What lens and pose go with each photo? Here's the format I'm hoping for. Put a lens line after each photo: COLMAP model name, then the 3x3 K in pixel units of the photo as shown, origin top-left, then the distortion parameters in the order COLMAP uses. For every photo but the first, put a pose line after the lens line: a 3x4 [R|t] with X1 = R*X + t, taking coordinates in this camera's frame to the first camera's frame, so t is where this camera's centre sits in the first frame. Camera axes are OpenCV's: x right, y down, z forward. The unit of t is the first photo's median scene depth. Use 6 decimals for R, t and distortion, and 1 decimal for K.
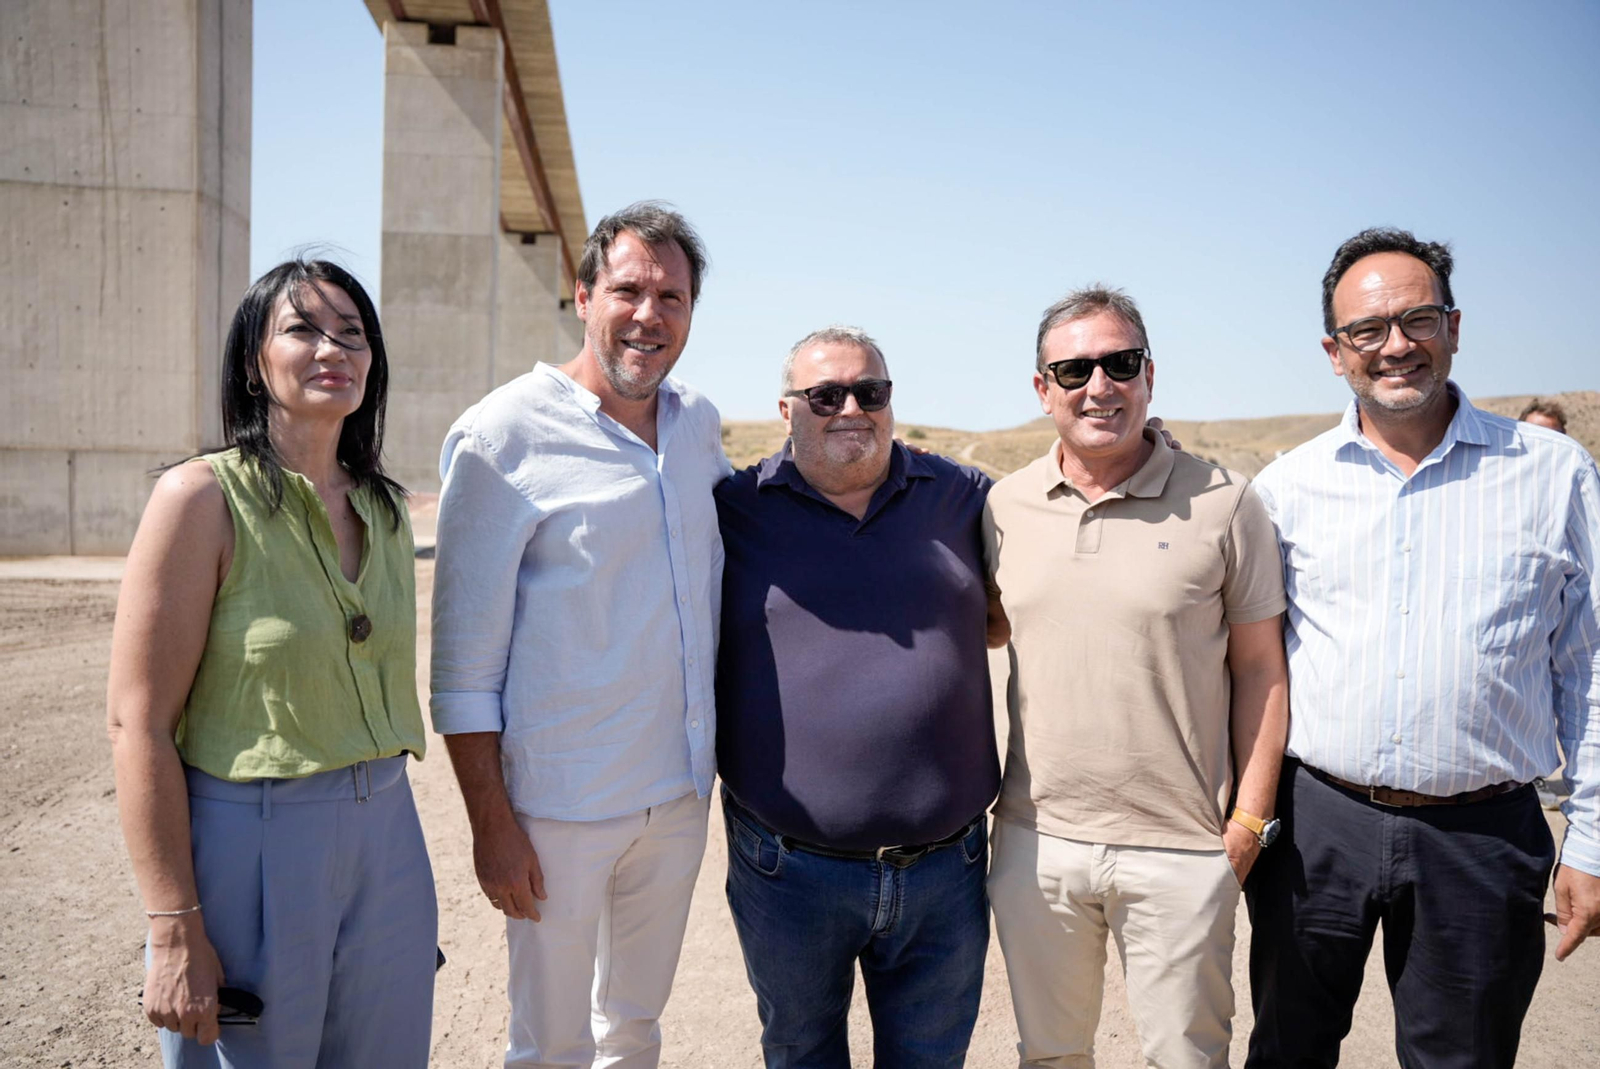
lens RADIAL K [[1131.0, 0, 800.0], [0, 1131.0, 534.5], [0, 0, 1]] dist [-0.140218, 0.131006]
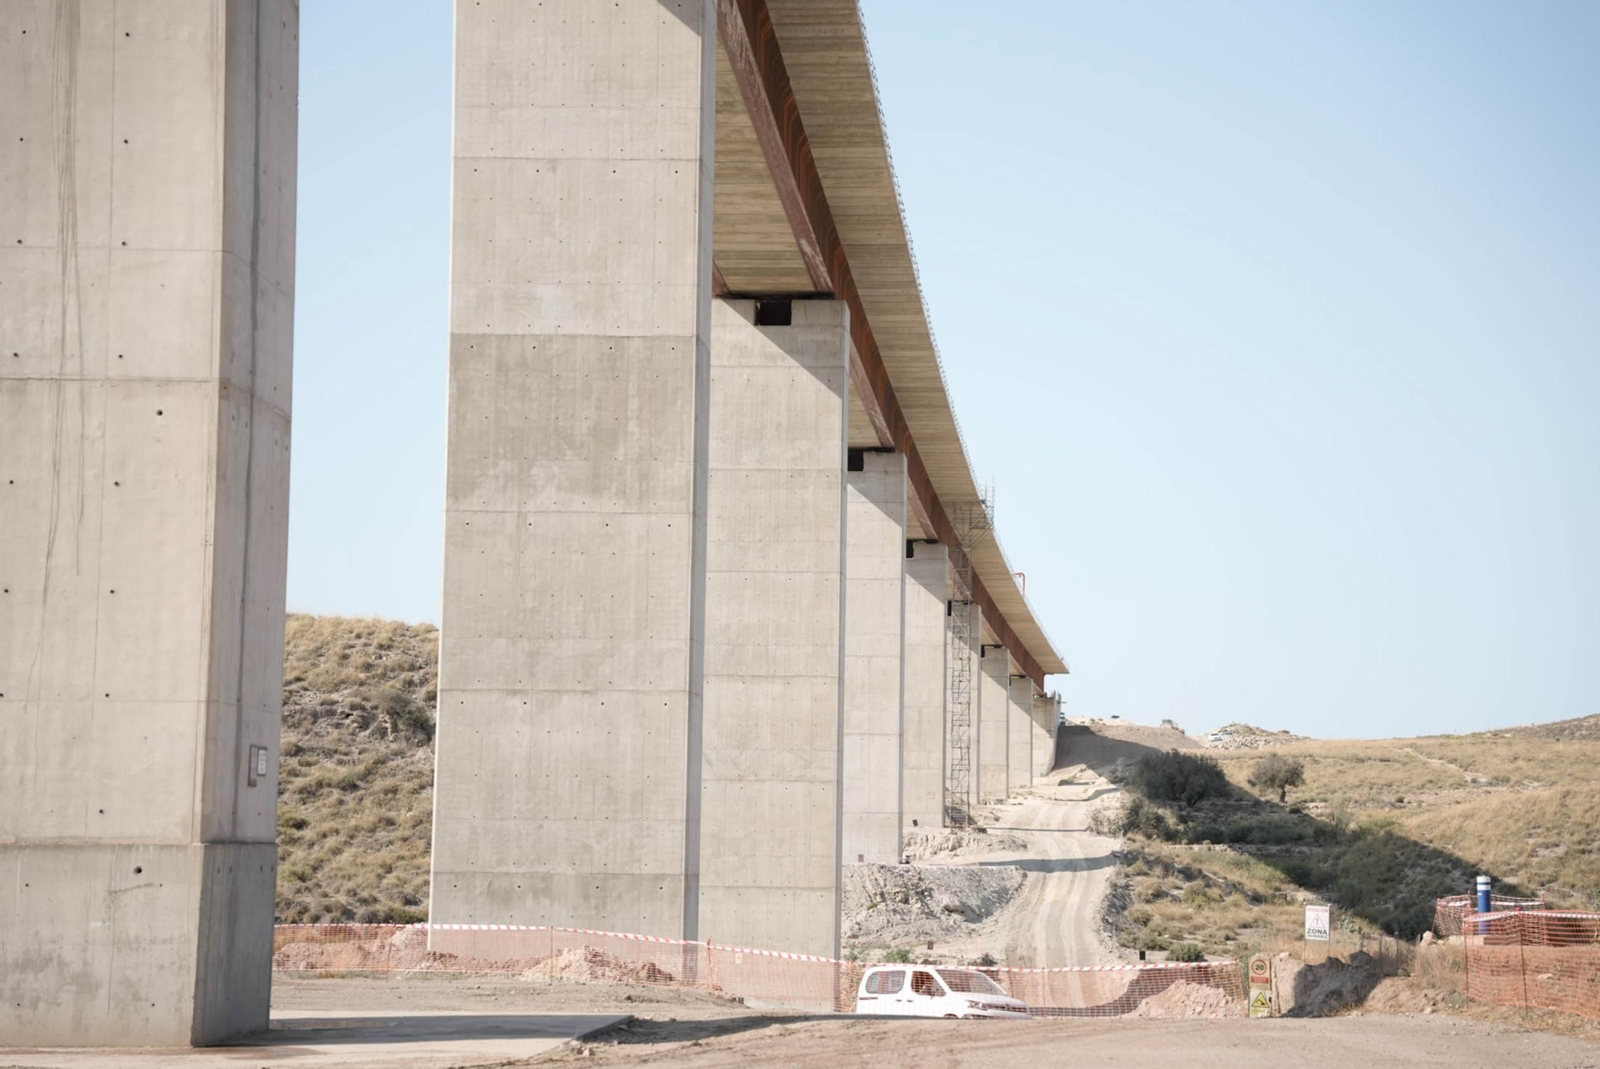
lens RADIAL K [[3002.4, 0, 800.0], [0, 3002.4, 534.5], [0, 0, 1]] dist [0.412580, 0.069415]
pose [[0.974417, -0.031864, -0.222478, 0.025314], [-0.006072, 0.985805, -0.167784, 0.007777], [0.224667, 0.164842, 0.960392, -0.124885]]
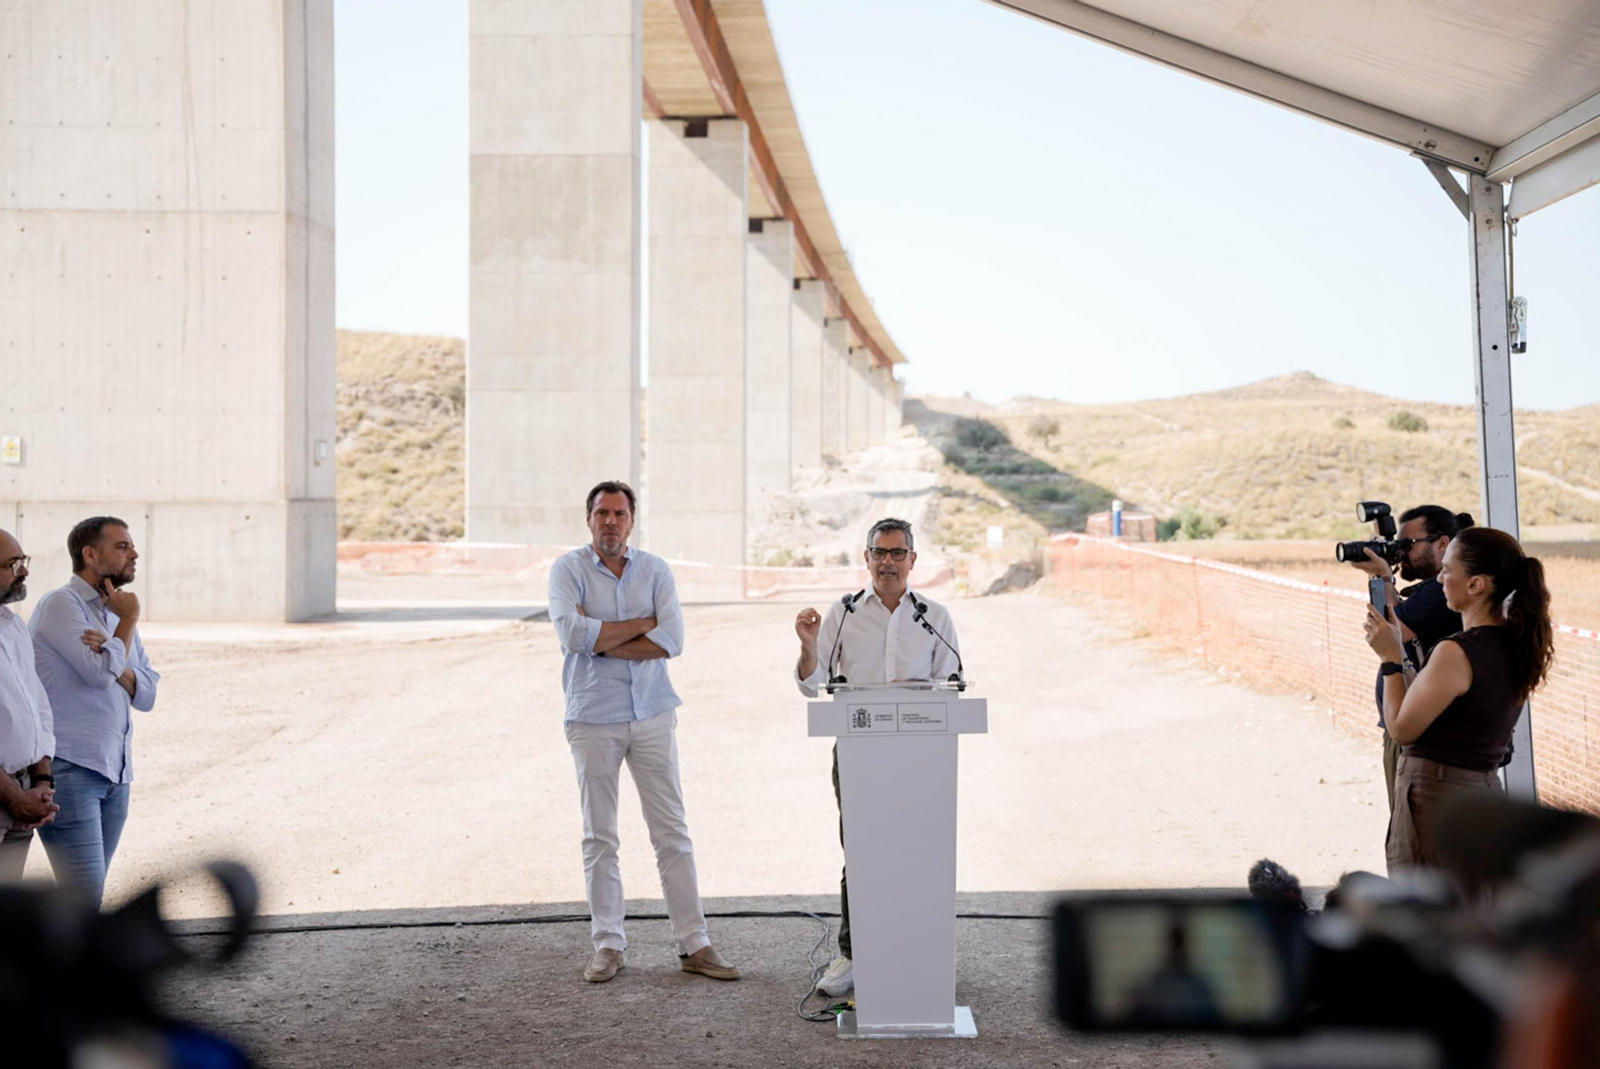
lens RADIAL K [[2012.3, 0, 766.6], [0, 2012.3, 461.1], [0, 0, 1]] dist [0.134764, 0.040296]
pose [[0.977665, -0.023724, -0.208826, 0.050642], [0.008227, 0.997167, -0.074767, 0.004977], [0.210009, 0.071379, 0.975090, -0.151489]]
